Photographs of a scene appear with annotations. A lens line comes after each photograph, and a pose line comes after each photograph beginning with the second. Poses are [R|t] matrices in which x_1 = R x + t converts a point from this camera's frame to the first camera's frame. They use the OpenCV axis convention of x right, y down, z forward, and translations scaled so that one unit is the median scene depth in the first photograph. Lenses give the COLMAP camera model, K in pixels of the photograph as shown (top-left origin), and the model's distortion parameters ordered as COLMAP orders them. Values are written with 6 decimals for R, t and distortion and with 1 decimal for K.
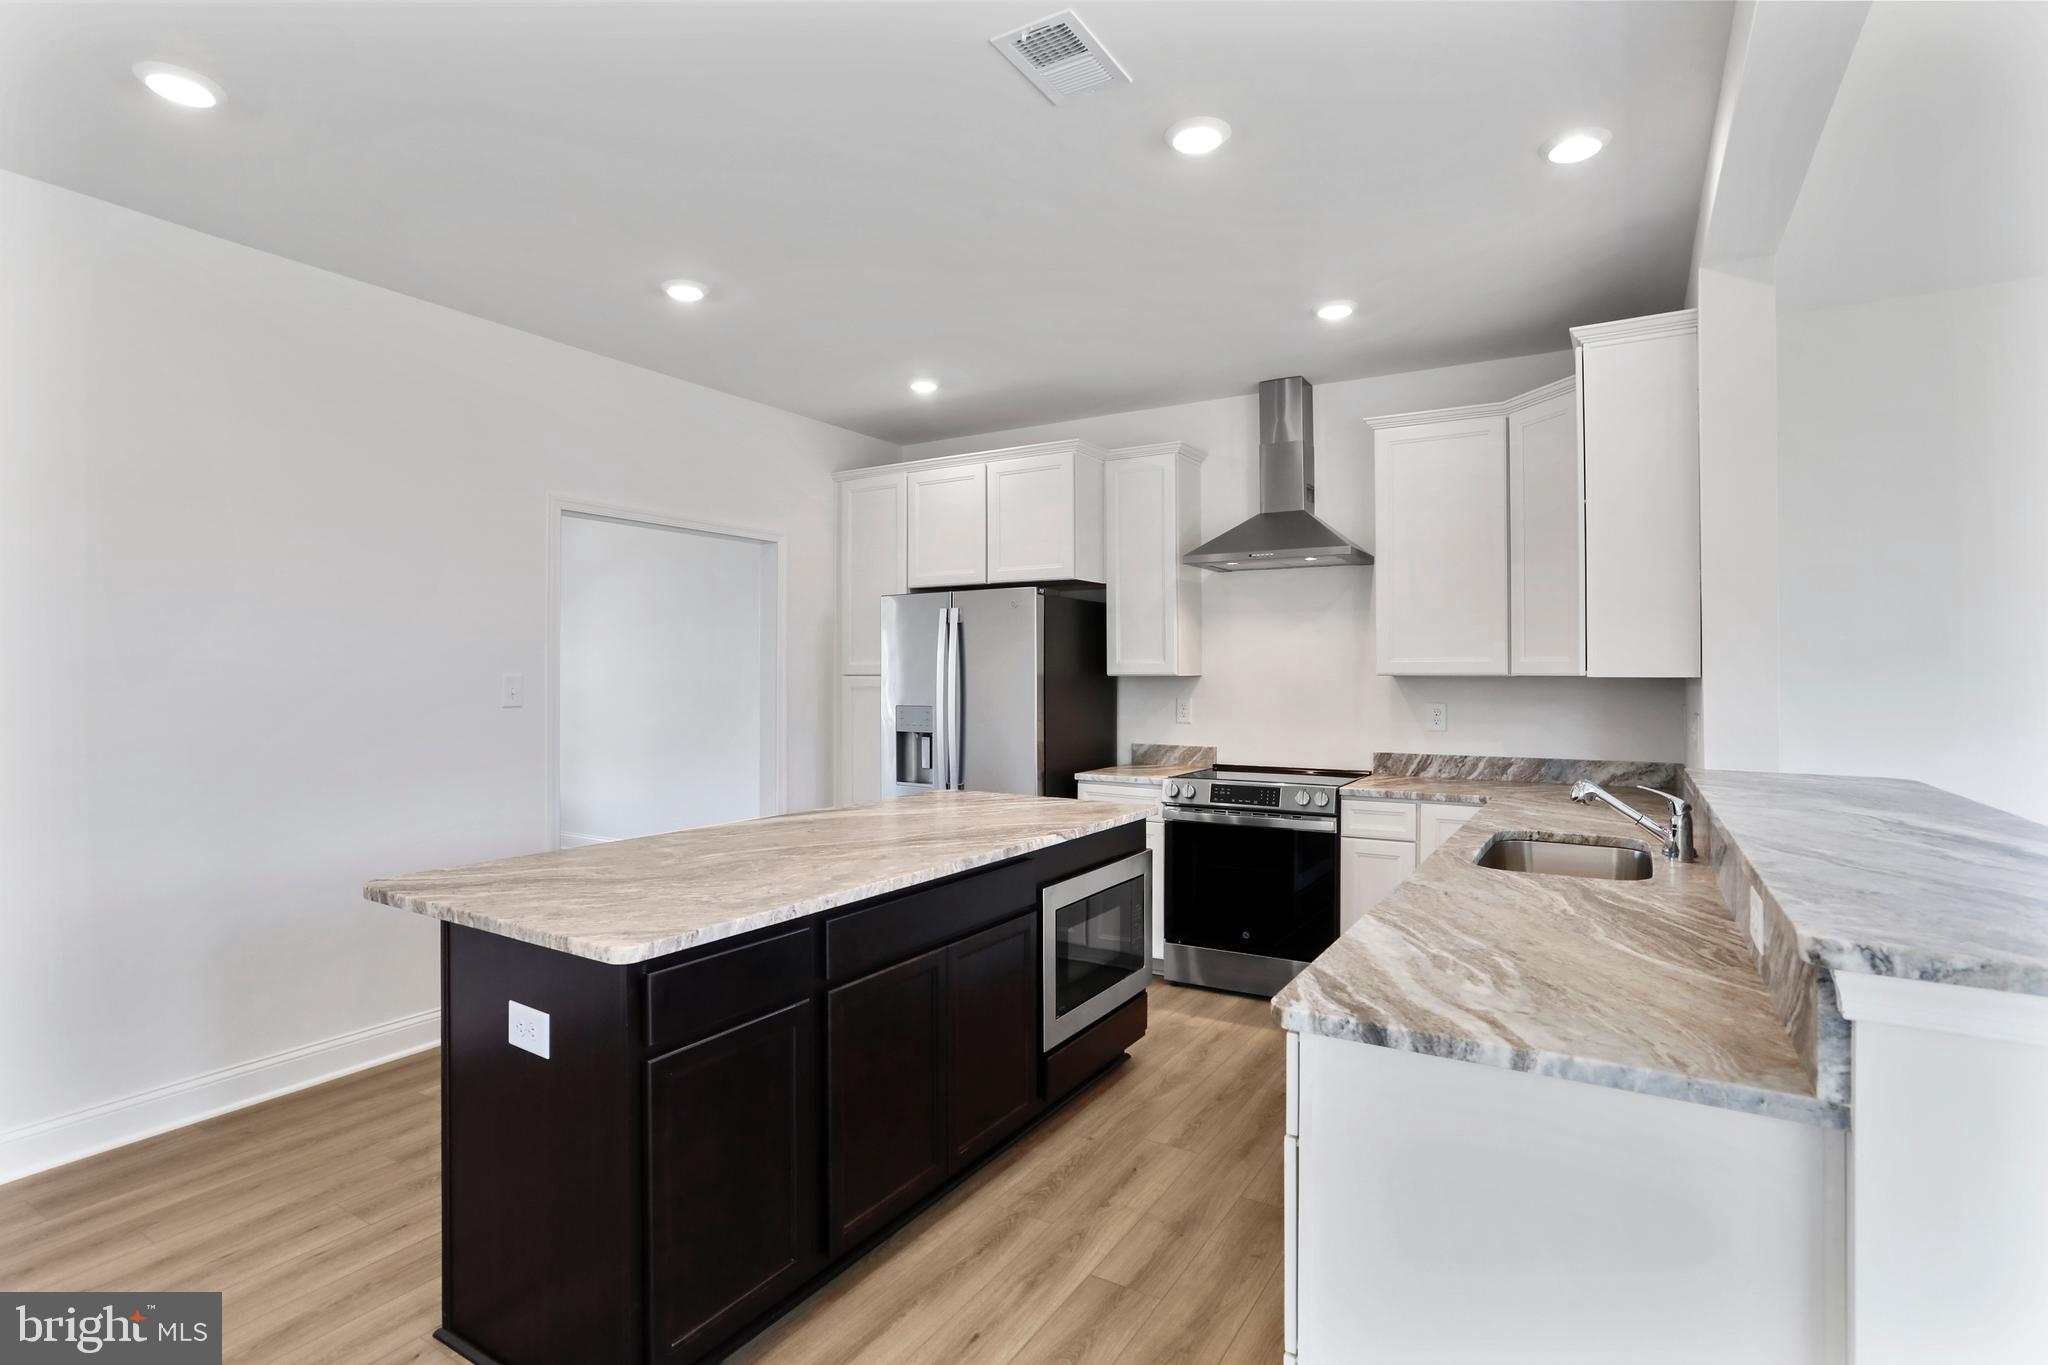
lens RADIAL K [[1007.1, 0, 1036.7], [0, 1007.1, 674.3], [0, 0, 1]] dist [-0.040681, 0.016968]
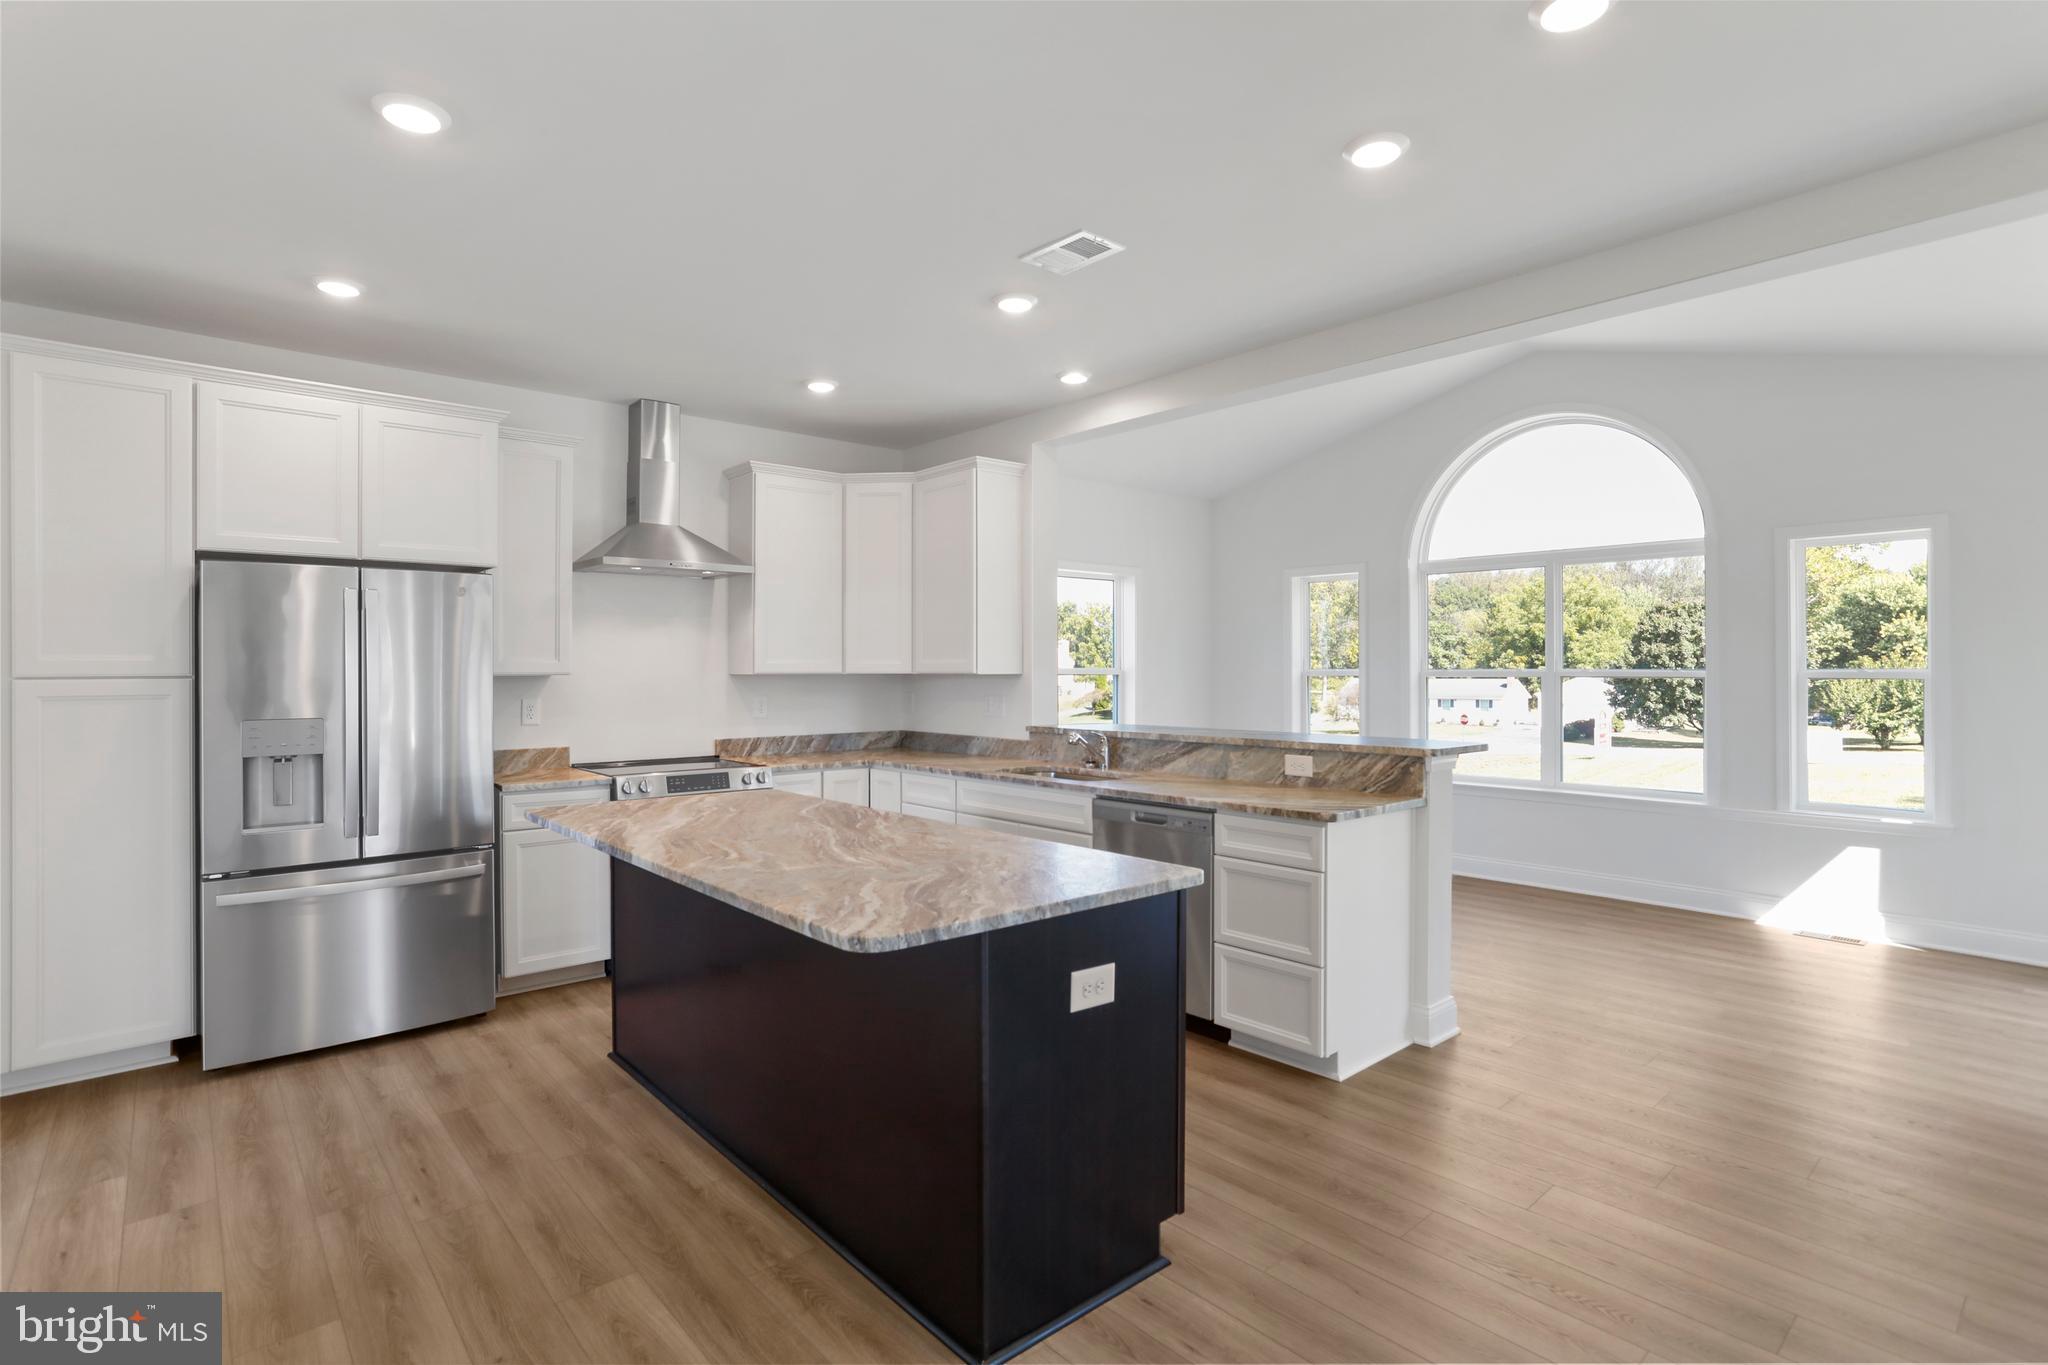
lens RADIAL K [[1007.1, 0, 1018.4], [0, 1007.1, 672.5], [0, 0, 1]] dist [-0.040681, 0.016968]
pose [[0.299918, -0.003586, 0.953958, -0.687667], [0.005108, 0.999985, 0.002153, -0.001656], [-0.953951, 0.004227, 0.299931, 0.310449]]
